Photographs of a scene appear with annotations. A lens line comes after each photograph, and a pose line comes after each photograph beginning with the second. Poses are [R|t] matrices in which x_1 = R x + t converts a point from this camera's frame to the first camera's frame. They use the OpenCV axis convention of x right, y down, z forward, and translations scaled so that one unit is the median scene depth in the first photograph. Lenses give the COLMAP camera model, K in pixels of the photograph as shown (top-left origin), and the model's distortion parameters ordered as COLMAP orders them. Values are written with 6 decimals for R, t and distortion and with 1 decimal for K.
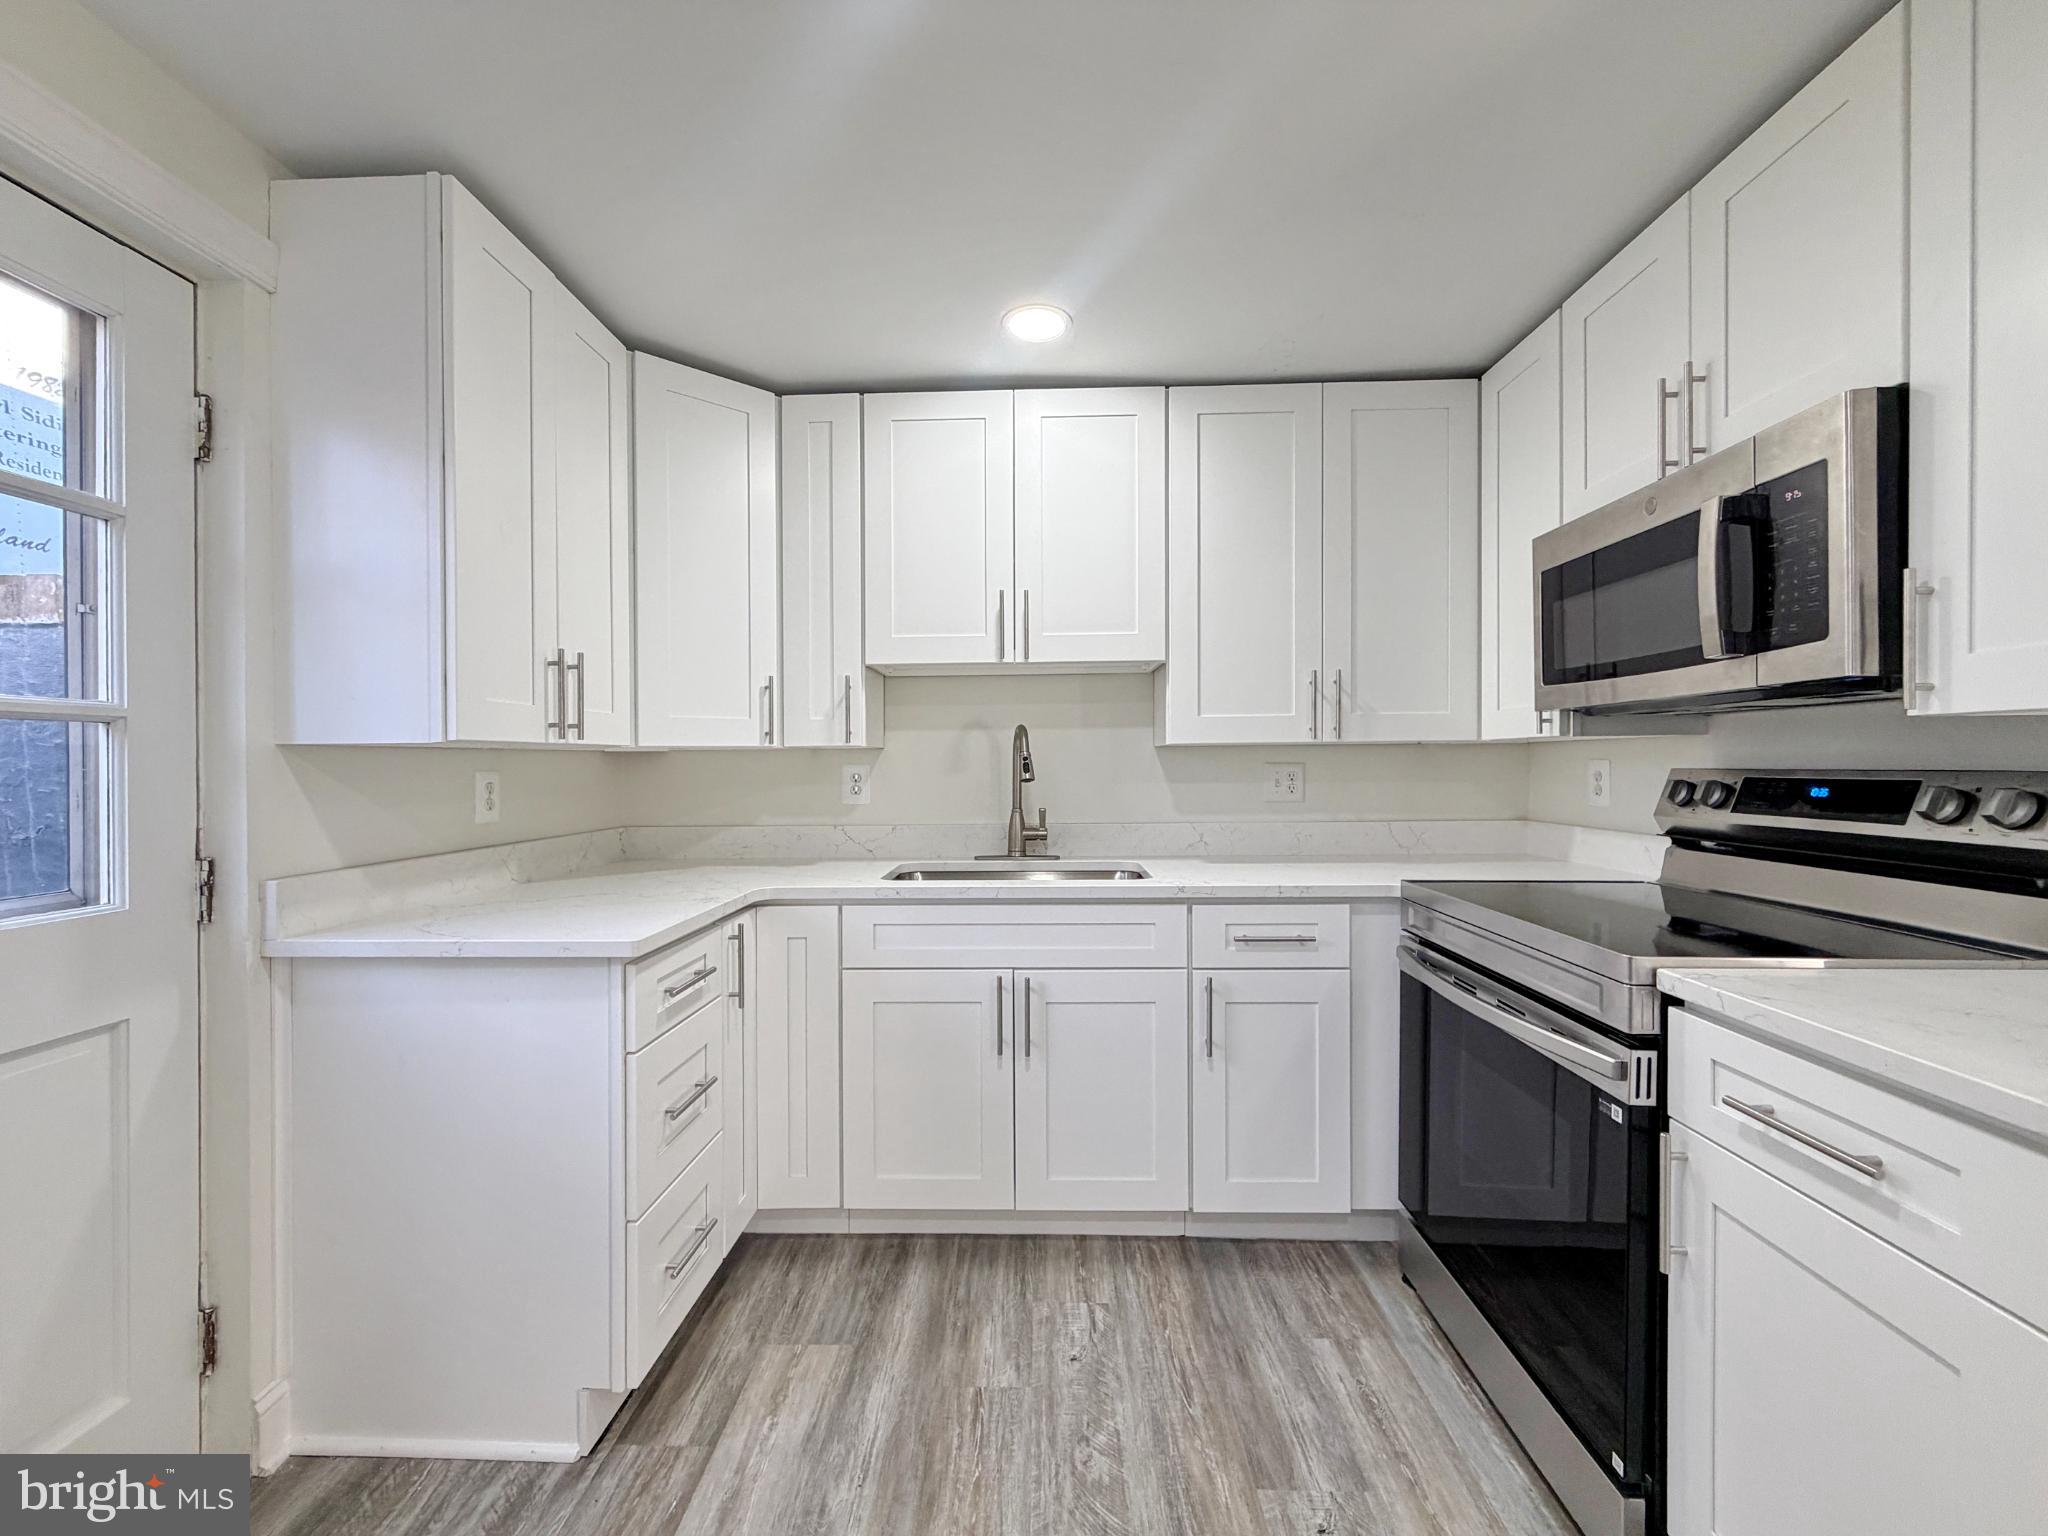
lens RADIAL K [[827.6, 0, 1055.0], [0, 827.6, 766.8], [0, 0, 1]] dist [0.000337, -0.000474]
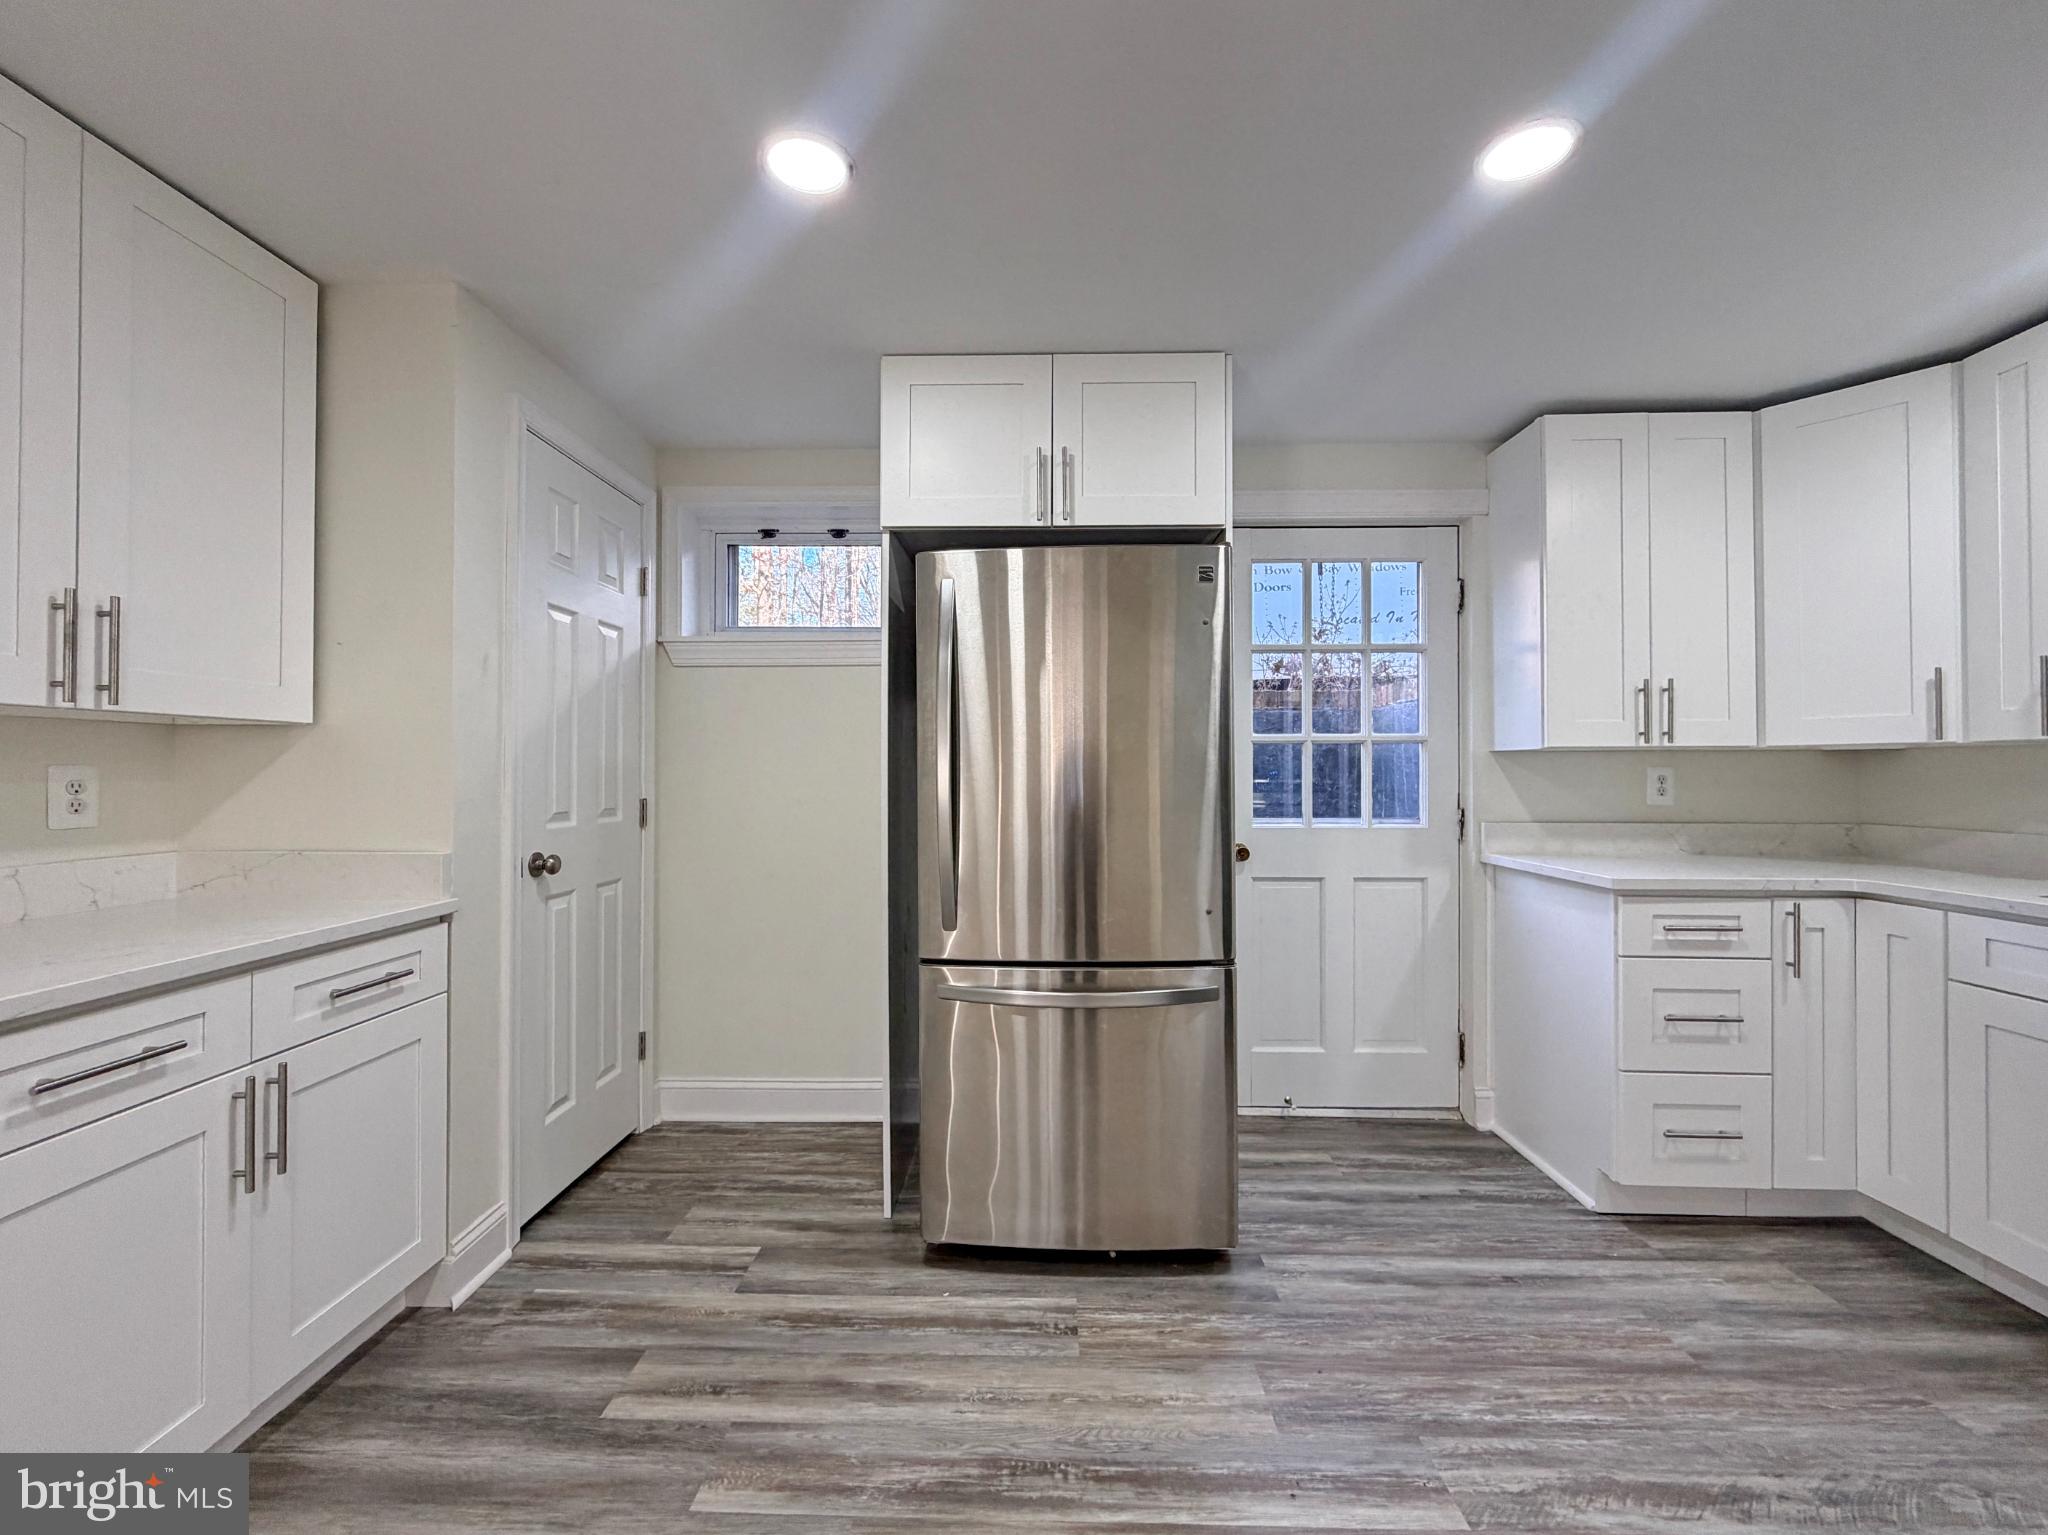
lens RADIAL K [[827.6, 0, 1020.5], [0, 827.6, 757.8], [0, 0, 1]] dist [0.000337, -0.000474]
pose [[0.001062, -0.008849, -0.999960, 0.771421], [-0.004688, 0.999950, -0.008854, 0.008057], [0.999988, 0.004697, 0.001020, -0.059214]]
